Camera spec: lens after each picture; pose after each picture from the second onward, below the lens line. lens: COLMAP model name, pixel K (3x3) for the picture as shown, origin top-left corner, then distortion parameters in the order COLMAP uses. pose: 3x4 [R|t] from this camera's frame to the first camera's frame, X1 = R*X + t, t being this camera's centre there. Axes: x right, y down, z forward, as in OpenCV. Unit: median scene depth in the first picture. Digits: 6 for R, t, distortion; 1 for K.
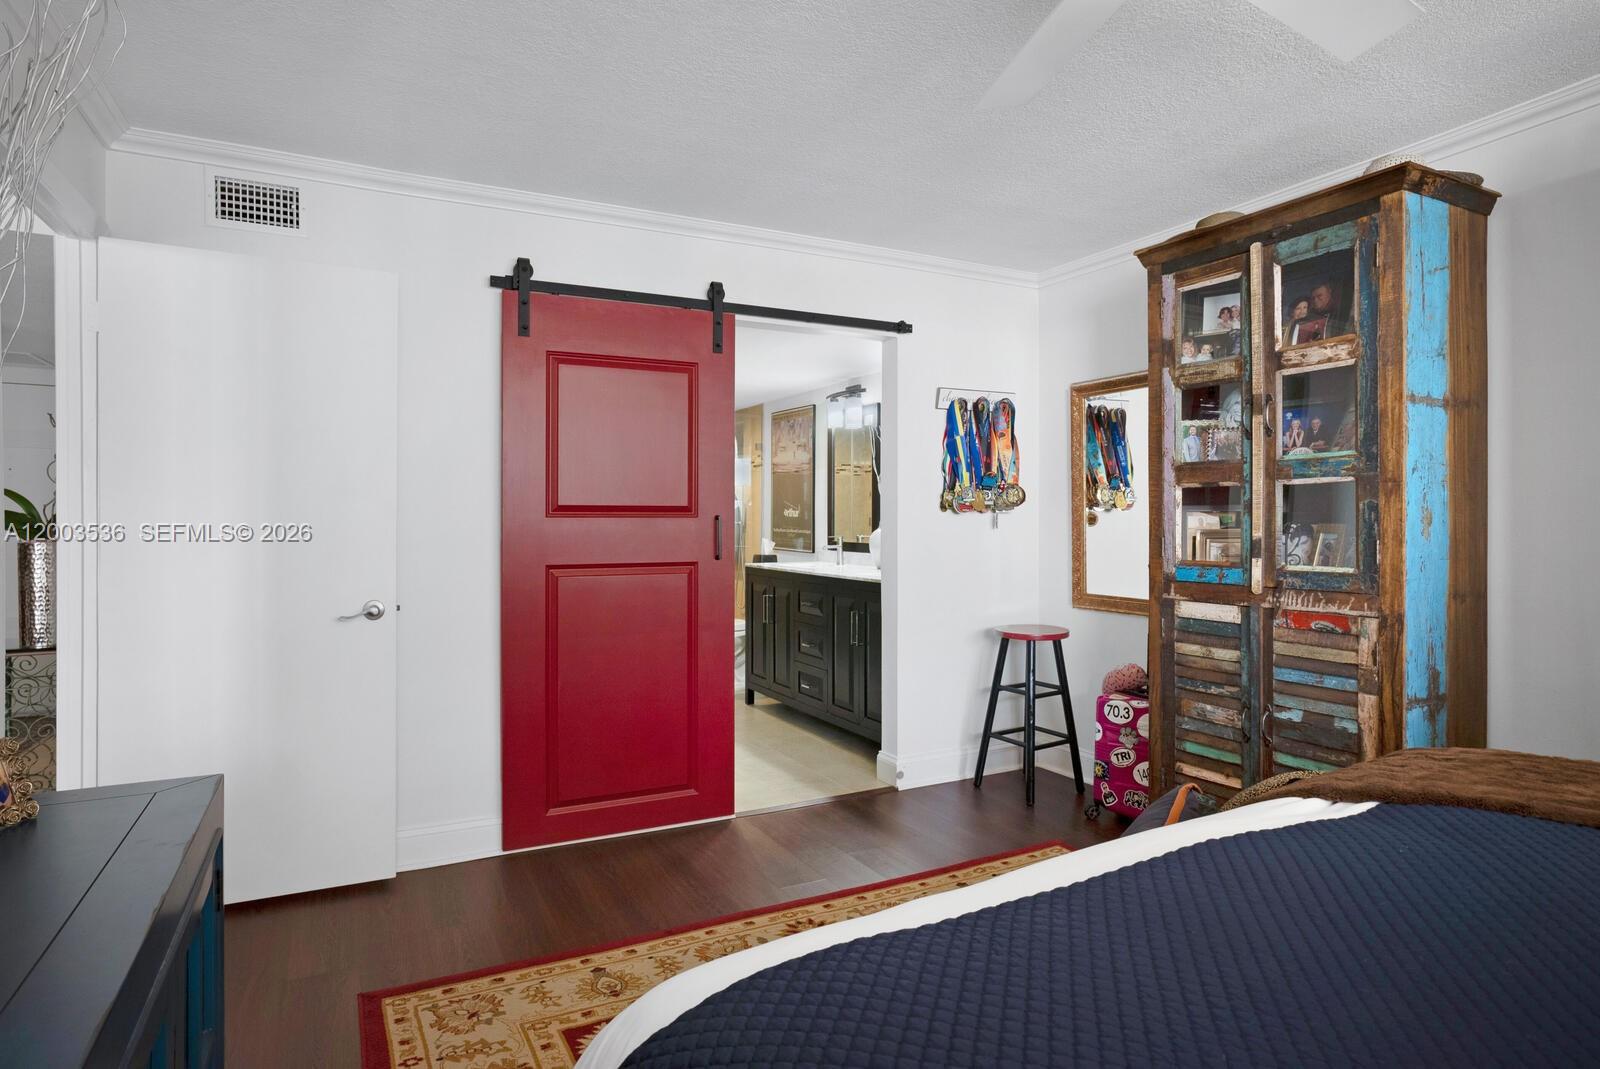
lens RADIAL K [[859.2, 0, 800.0], [0, 859.2, 534.5], [0, 0, 1]] dist [-0.033400, 0.000708]
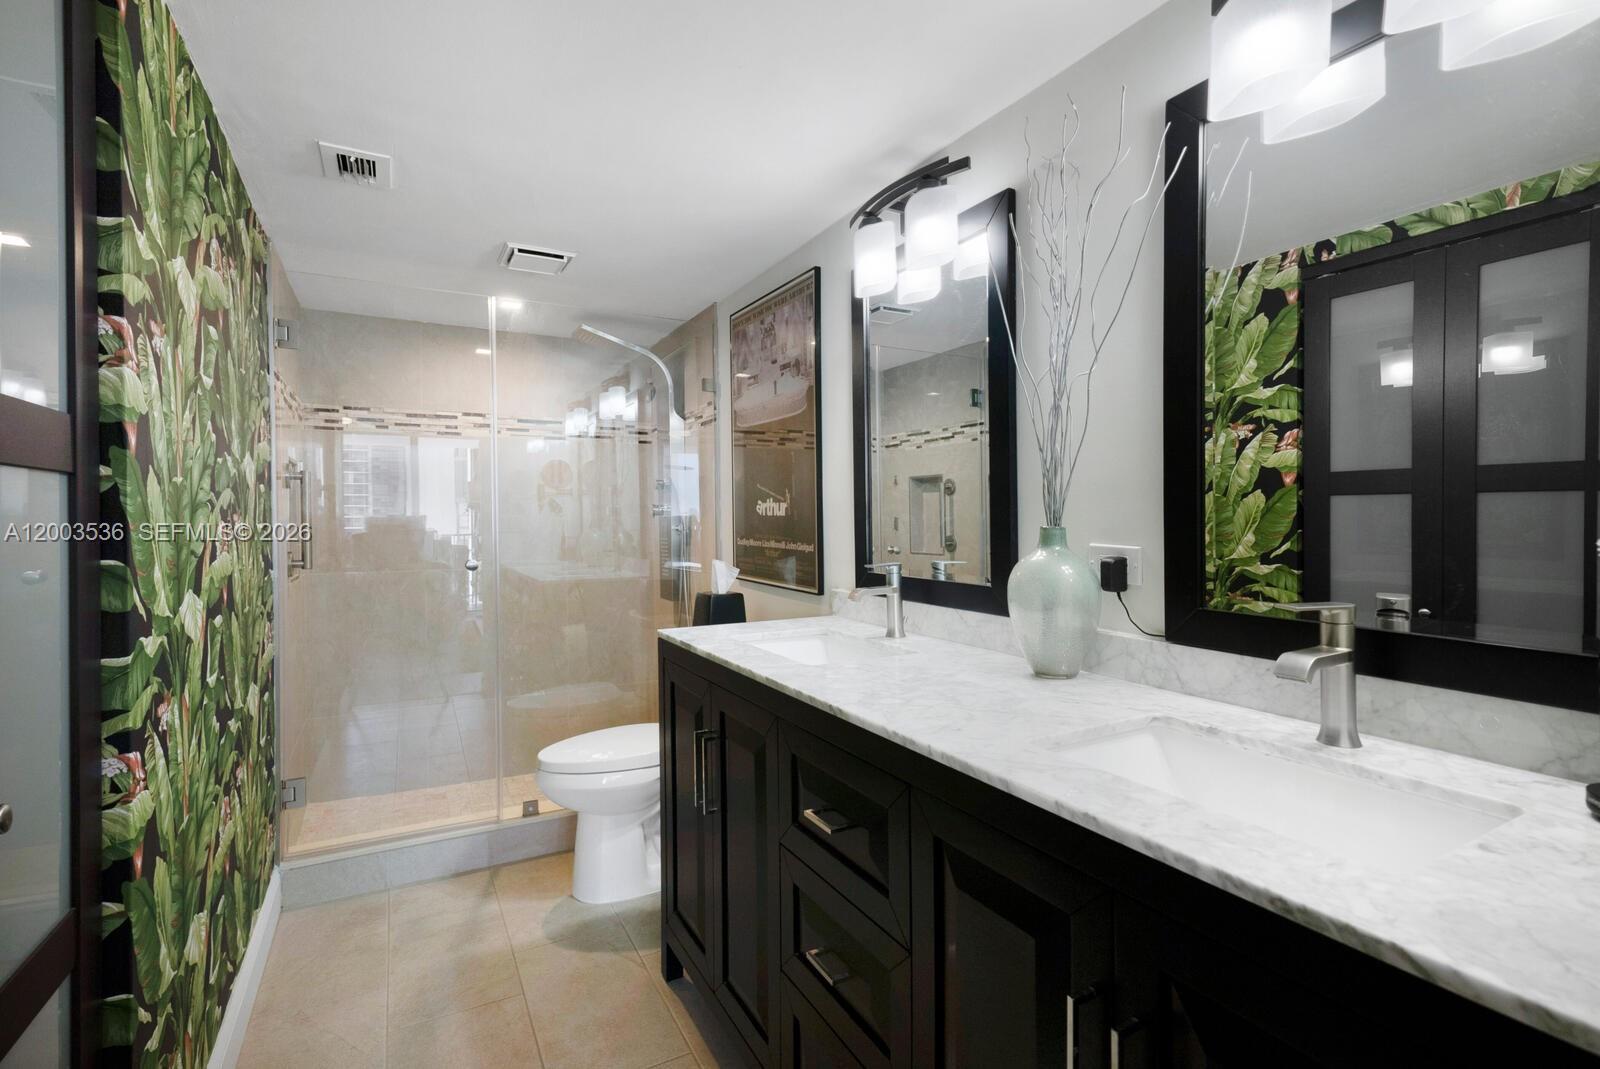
lens RADIAL K [[859.2, 0, 800.0], [0, 859.2, 534.5], [0, 0, 1]] dist [-0.033400, 0.000708]
pose [[0.999722, -0.018378, 0.014795, -0.001453], [0.018426, 0.999825, -0.003114, -0.009296], [-0.014736, 0.003385, 0.999886, 0.543946]]
